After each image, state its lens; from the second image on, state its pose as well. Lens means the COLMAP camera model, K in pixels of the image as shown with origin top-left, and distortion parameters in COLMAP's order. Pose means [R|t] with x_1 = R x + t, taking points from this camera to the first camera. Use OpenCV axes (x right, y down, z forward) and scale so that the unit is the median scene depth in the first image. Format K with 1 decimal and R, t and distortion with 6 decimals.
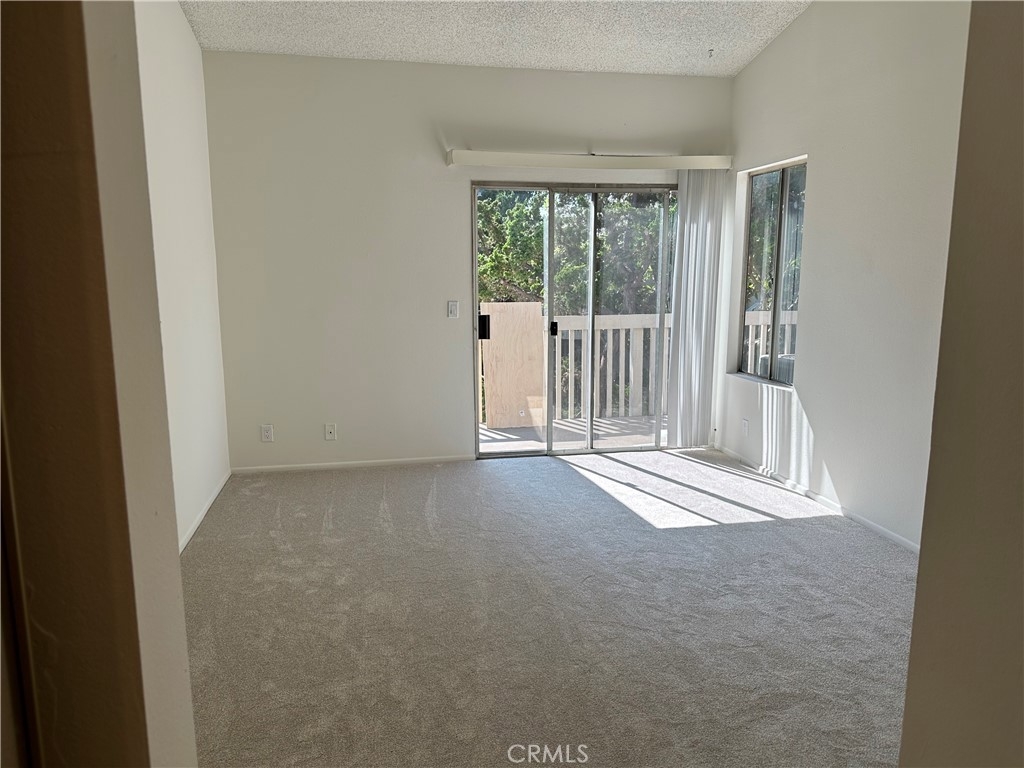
lens RADIAL K [[714.8, 0, 513.2], [0, 714.8, 382.3], [0, 0, 1]] dist [0.140501, -0.270388]
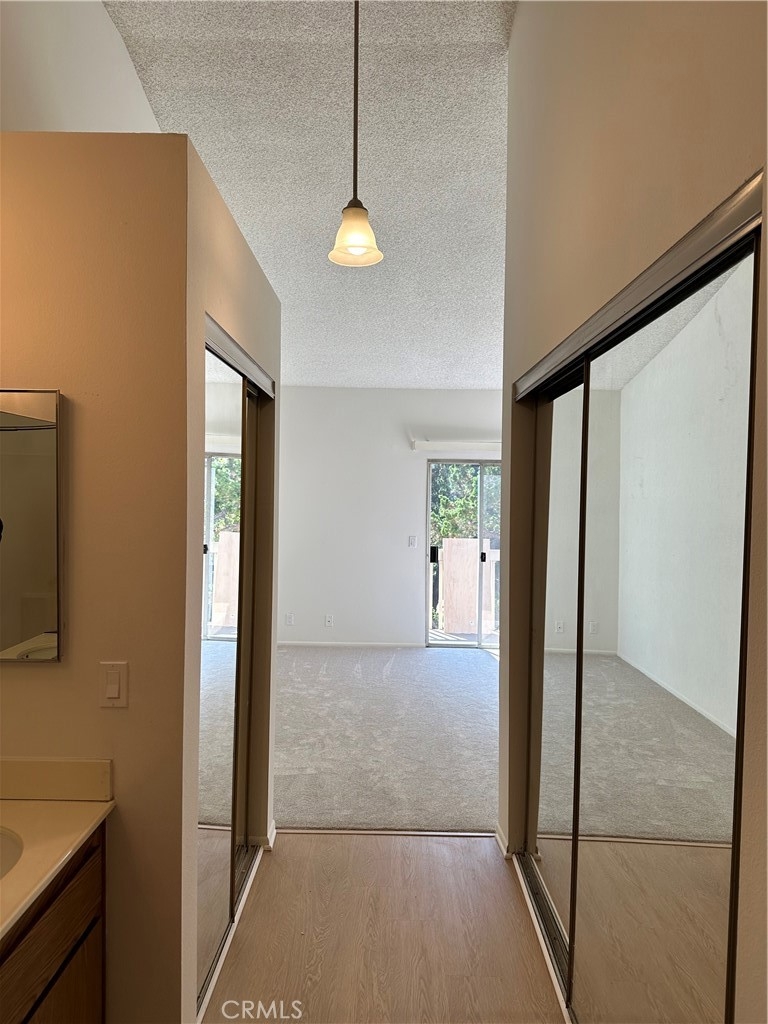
lens RADIAL K [[714.8, 0, 384.0], [0, 714.8, 512.0], [0, 0, 1]] dist [0.140501, -0.270388]
pose [[0.980896, 0.020245, -0.193474, 0.153932], [-0.048513, 0.988604, -0.142511, 0.055353], [0.188384, 0.149175, 0.970700, -0.498567]]
